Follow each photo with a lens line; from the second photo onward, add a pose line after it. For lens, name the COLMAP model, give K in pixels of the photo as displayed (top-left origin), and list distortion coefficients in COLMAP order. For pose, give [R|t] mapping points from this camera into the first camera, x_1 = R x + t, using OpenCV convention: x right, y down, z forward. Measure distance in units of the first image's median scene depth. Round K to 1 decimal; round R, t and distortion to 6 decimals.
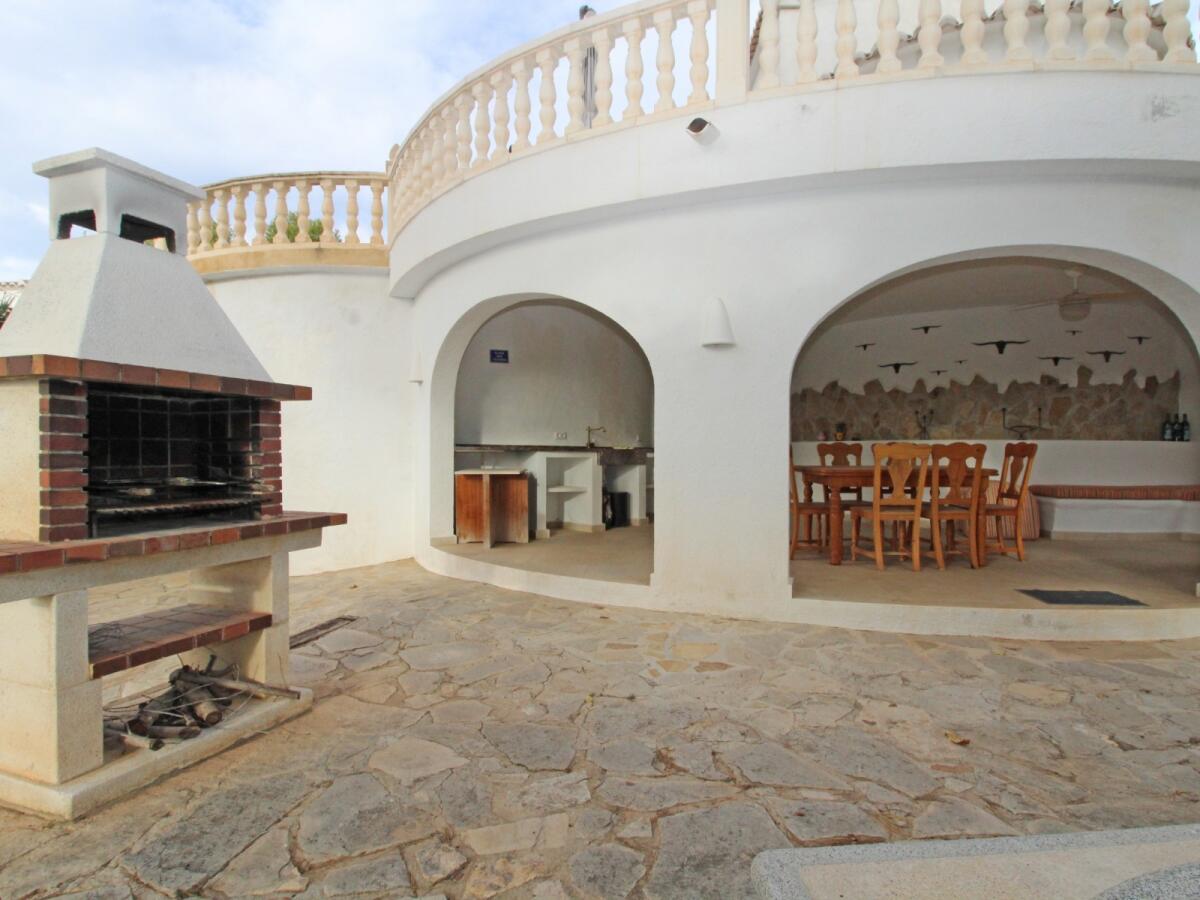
lens RADIAL K [[640.9, 0, 595.1], [0, 640.9, 460.0], [0, 0, 1]] dist [0.000535, -0.000005]
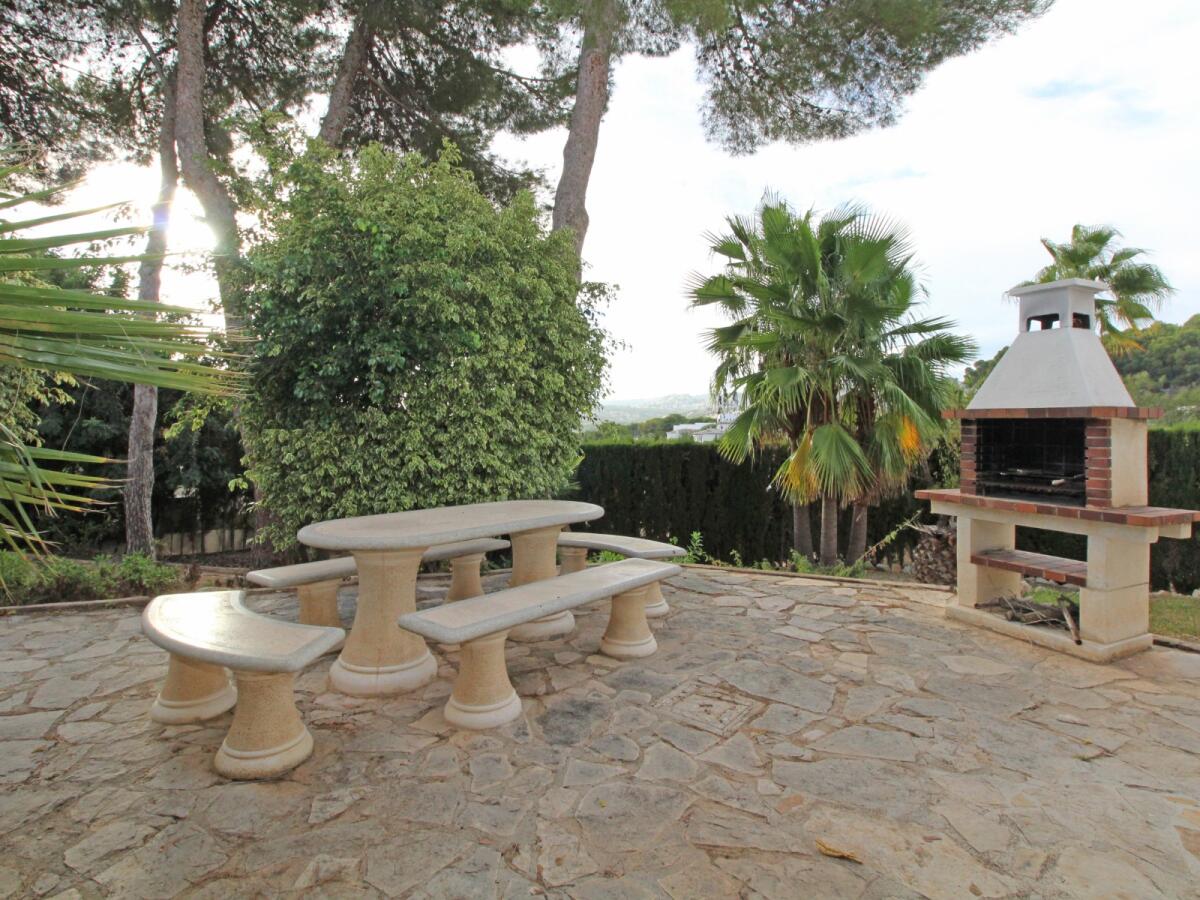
lens RADIAL K [[640.9, 0, 595.1], [0, 640.9, 460.0], [0, 0, 1]] dist [0.000535, -0.000005]
pose [[-0.684318, 0.032321, -0.728467, 1.319696], [-0.016329, 0.998087, 0.059624, -0.078474], [0.729001, 0.052697, -0.682481, 1.286200]]
